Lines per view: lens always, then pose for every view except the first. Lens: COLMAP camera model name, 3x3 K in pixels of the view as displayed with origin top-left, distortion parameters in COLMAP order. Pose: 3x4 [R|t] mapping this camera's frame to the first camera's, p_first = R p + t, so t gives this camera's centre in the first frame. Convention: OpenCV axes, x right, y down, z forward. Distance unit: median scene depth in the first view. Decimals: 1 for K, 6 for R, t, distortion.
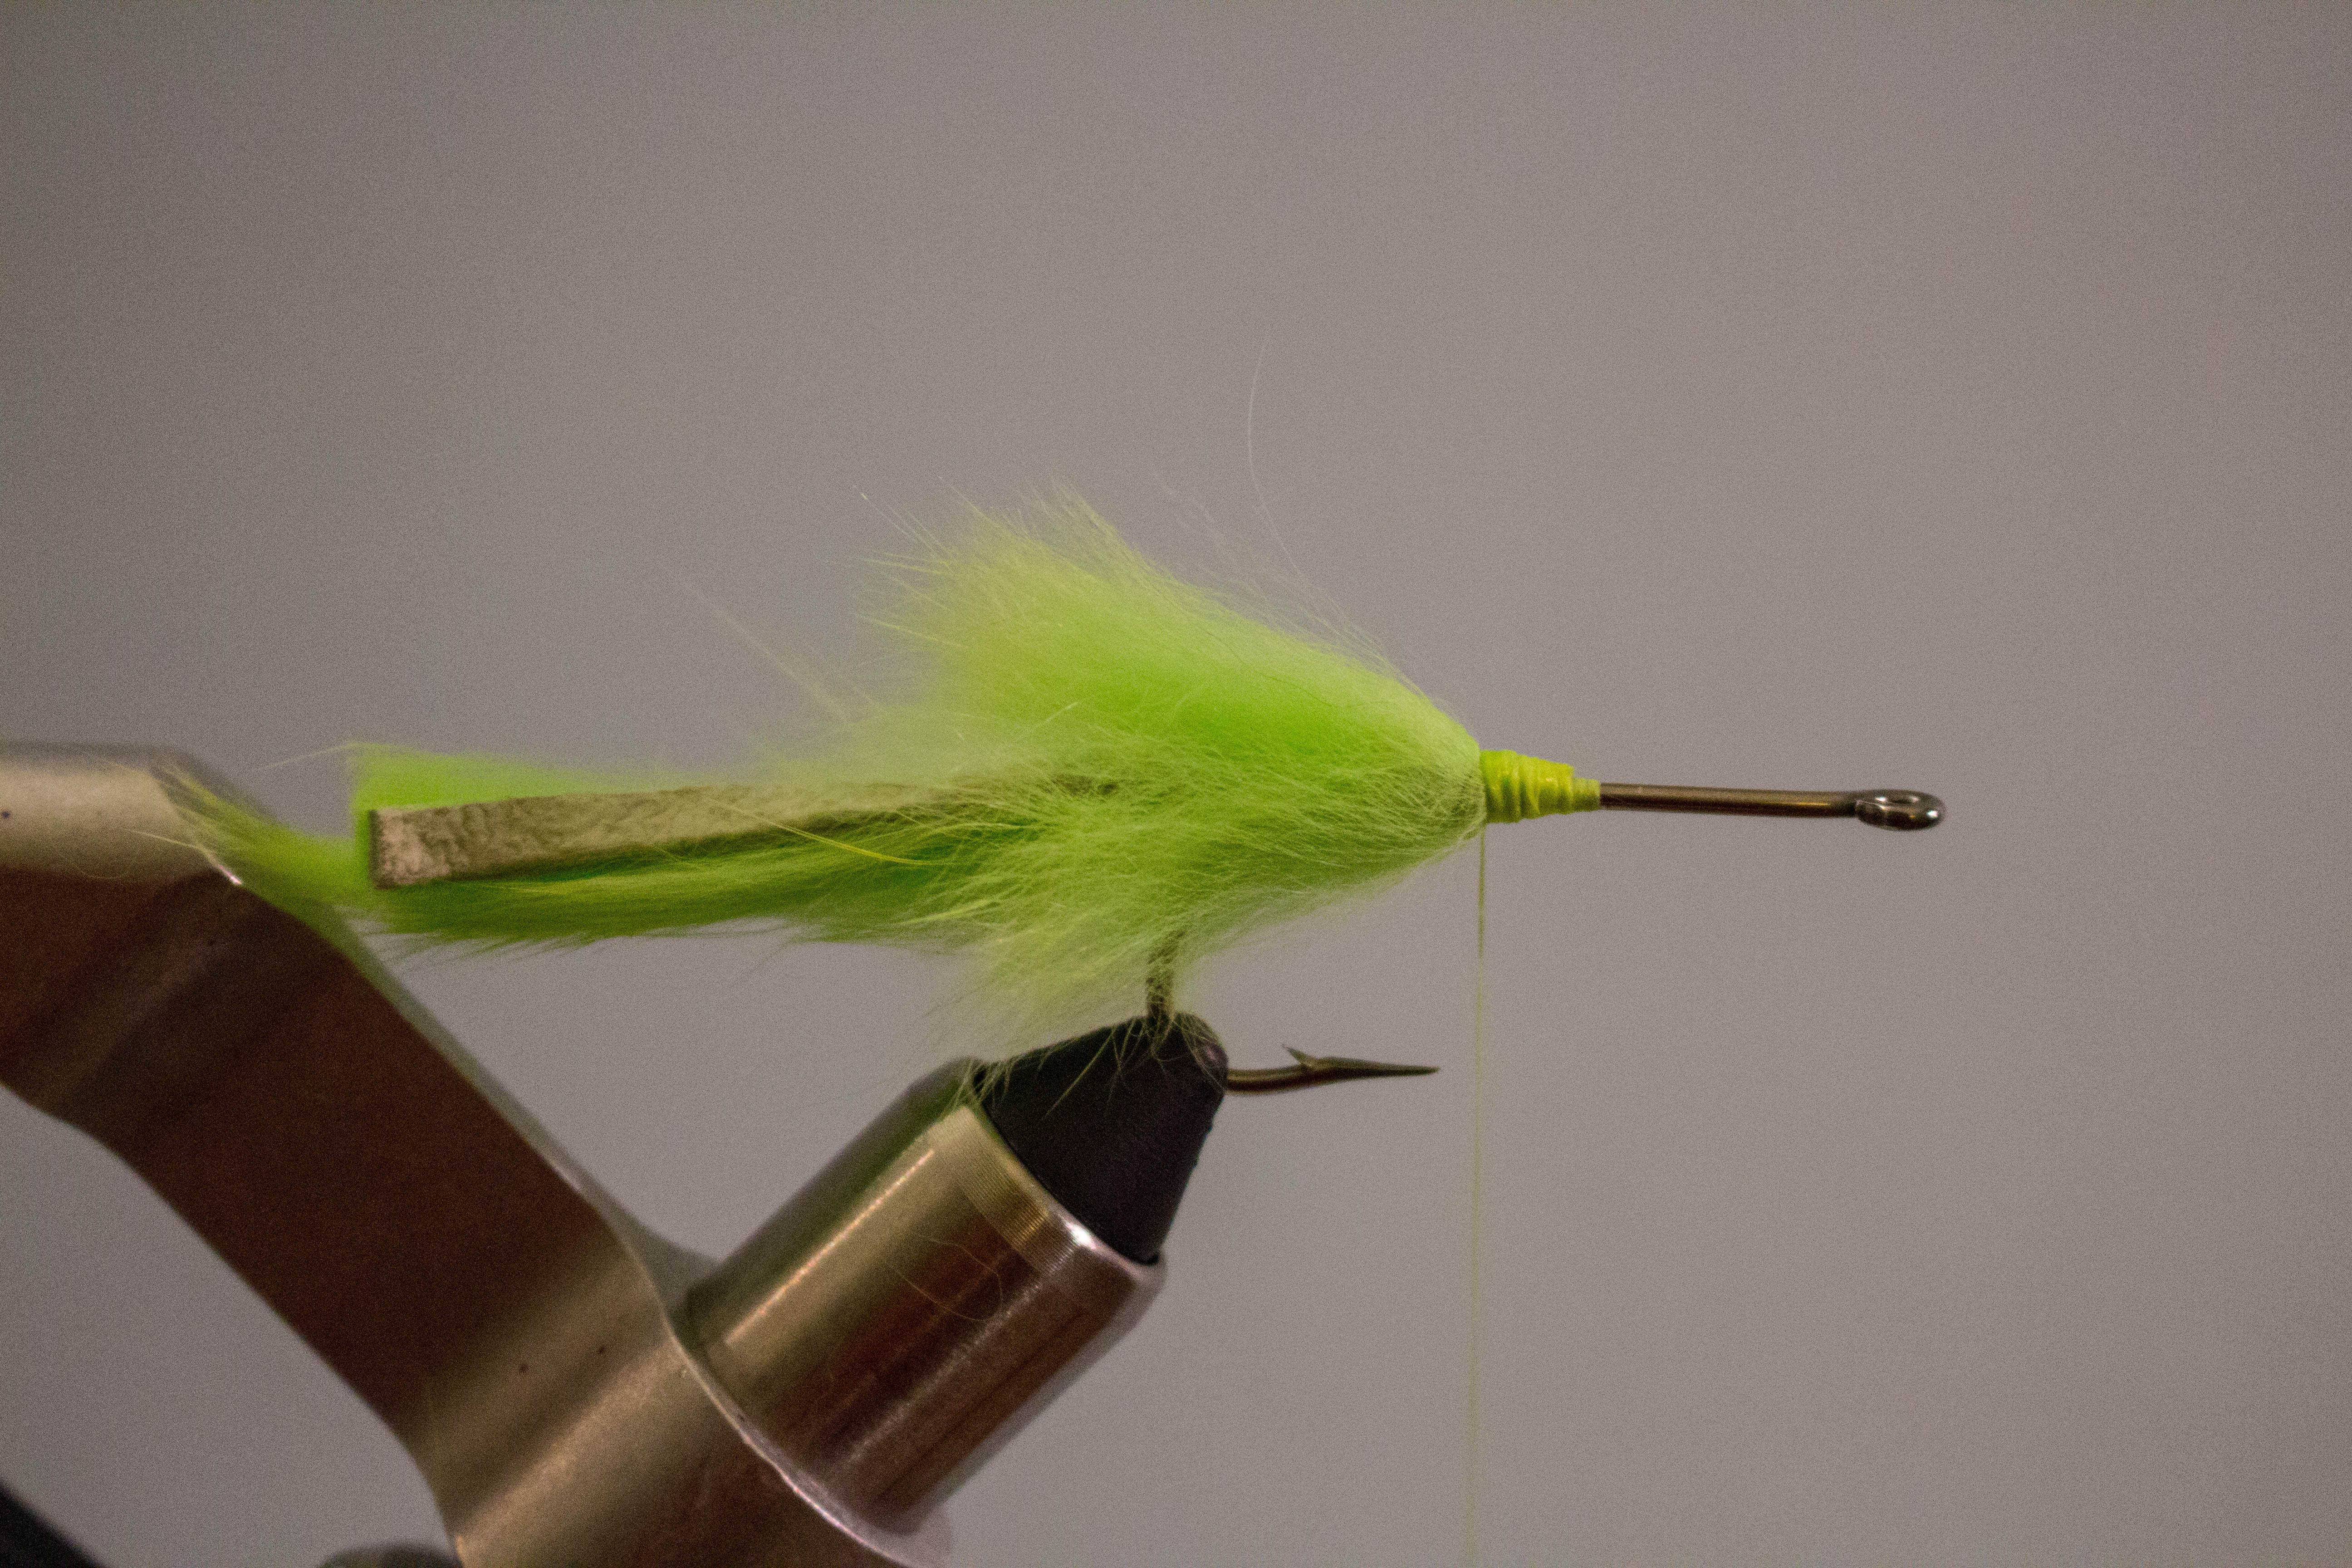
lens RADIAL K [[3266.7, 0, 1120.7], [0, 3266.7, 791.1], [0, 0, 1]] dist [-0.083288, 0.000000]
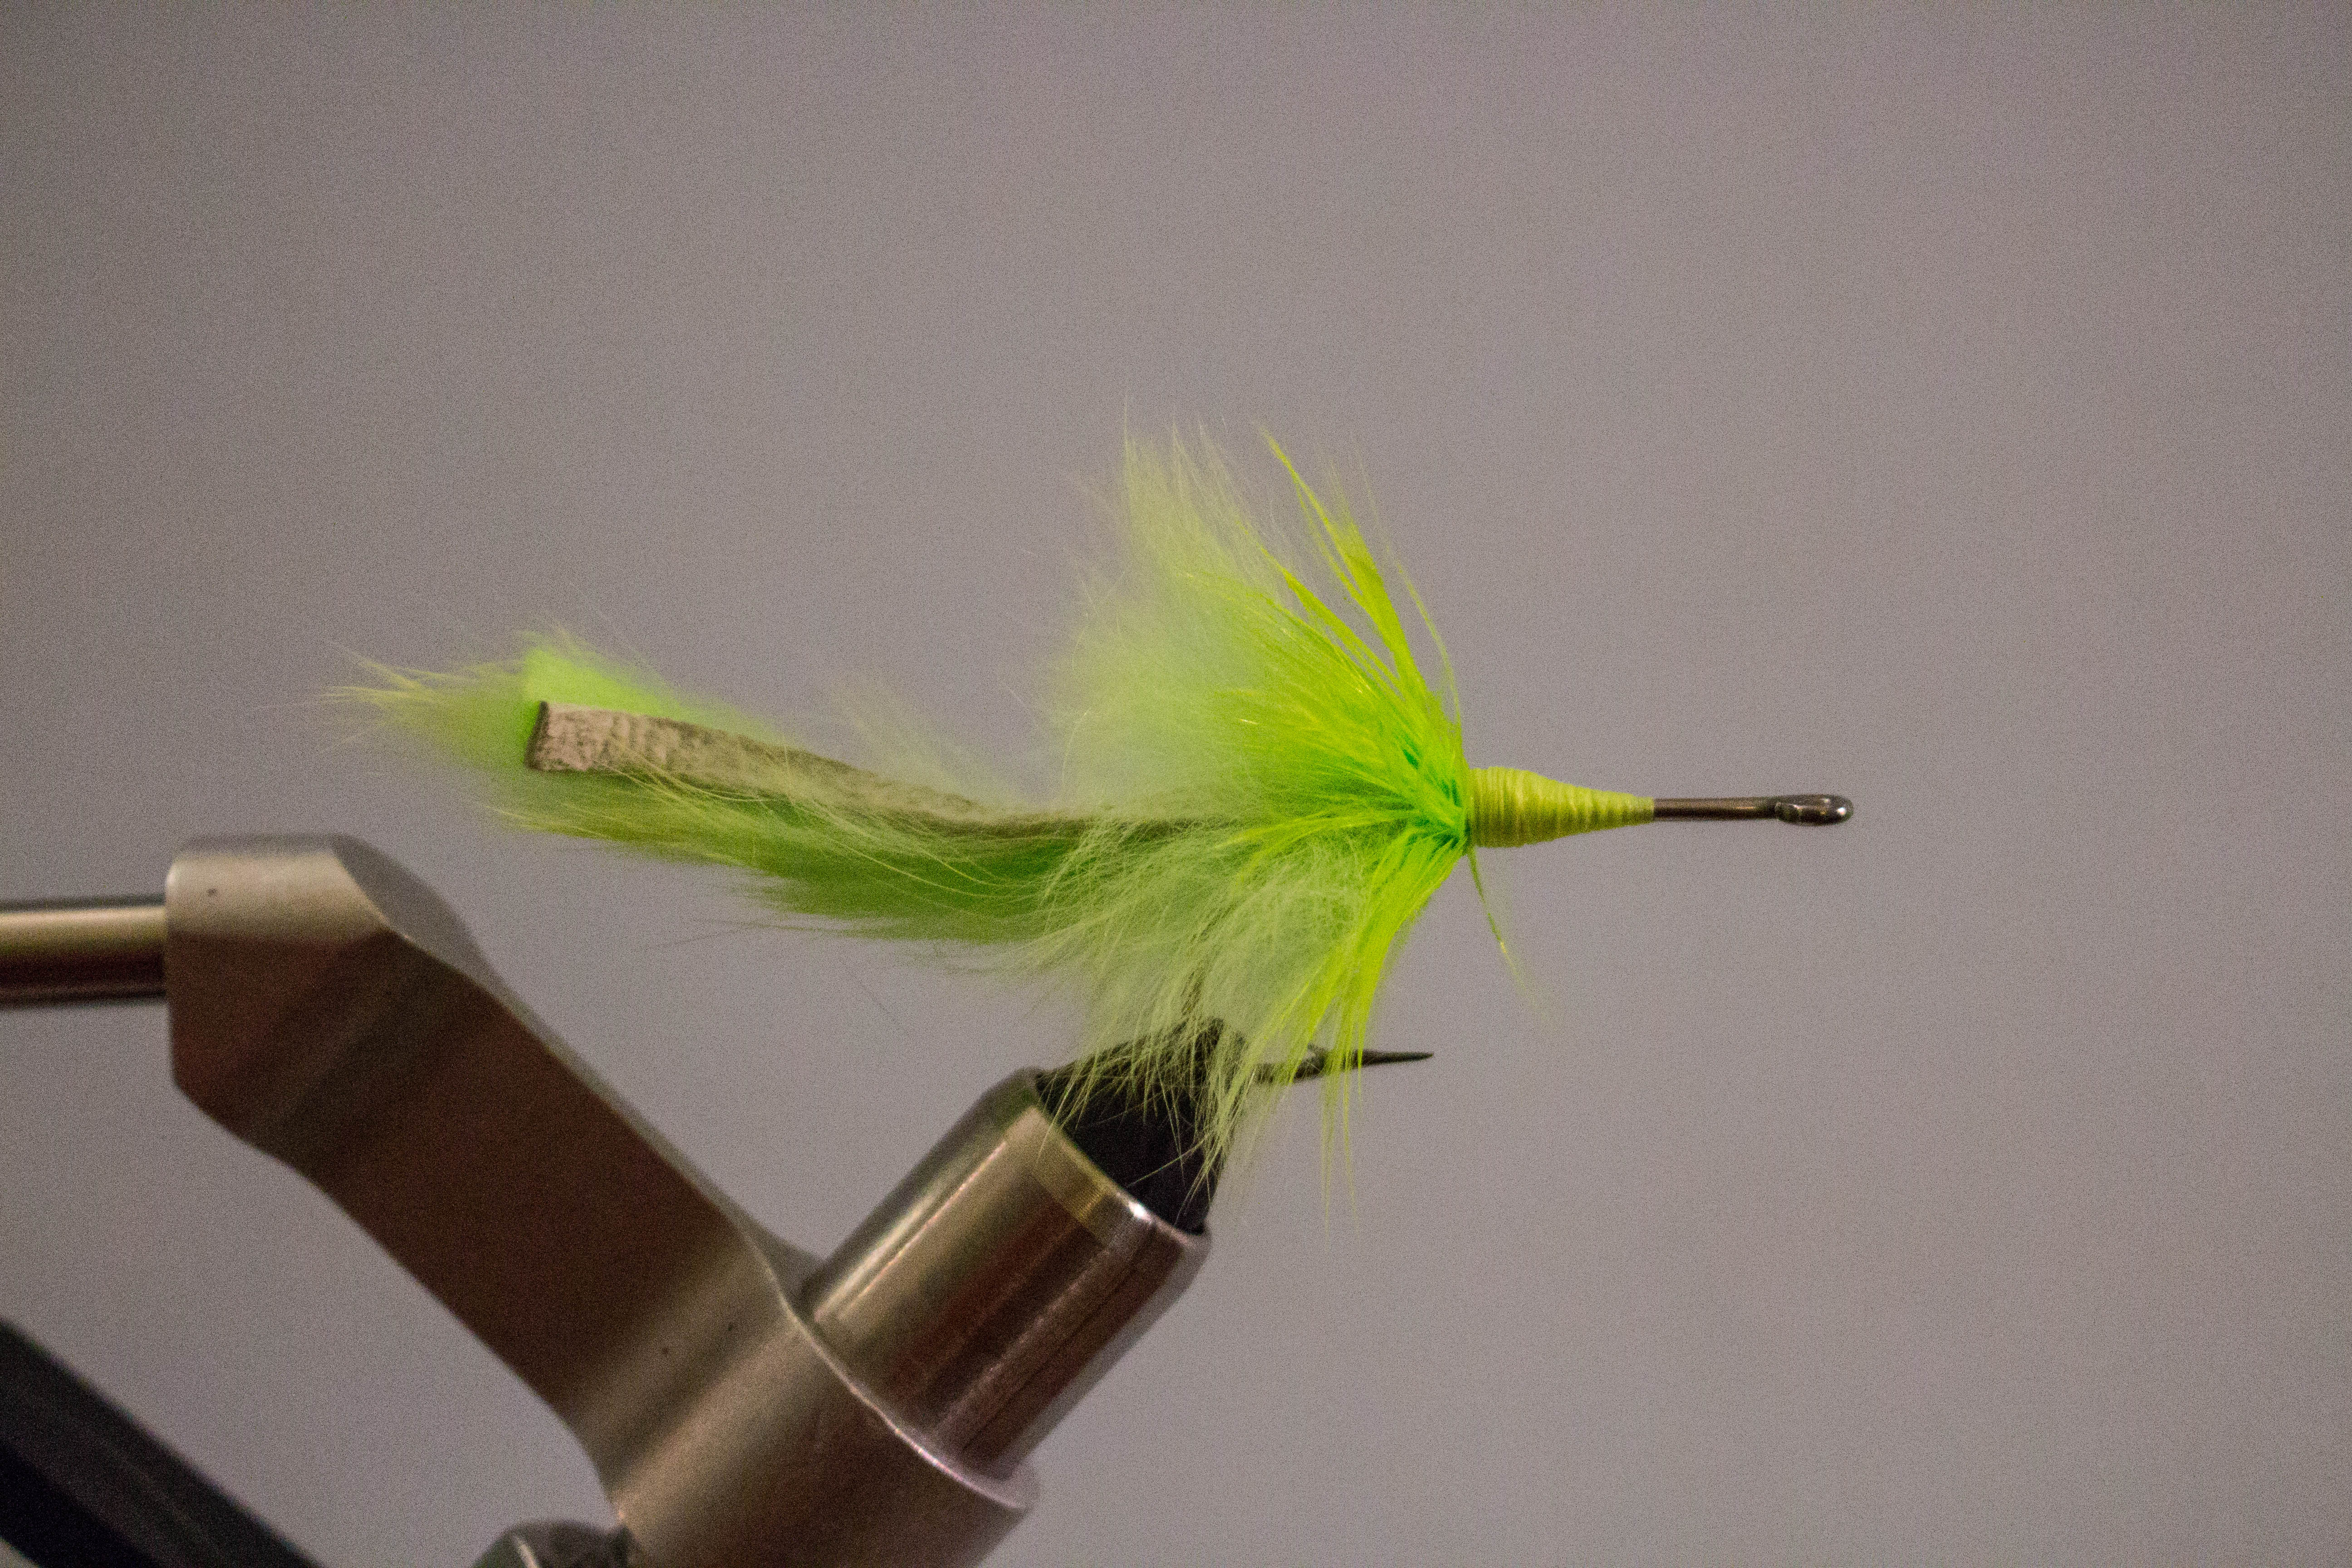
lens RADIAL K [[3637.7, 0, 1160.3], [0, 3637.7, 784.6], [0, 0, 1]] dist [-0.087165, 0.000000]
pose [[0.997474, -0.052032, -0.048355, 0.067431], [0.051386, 0.998573, -0.014514, 0.003517], [0.049041, 0.011993, 0.998725, -0.297024]]
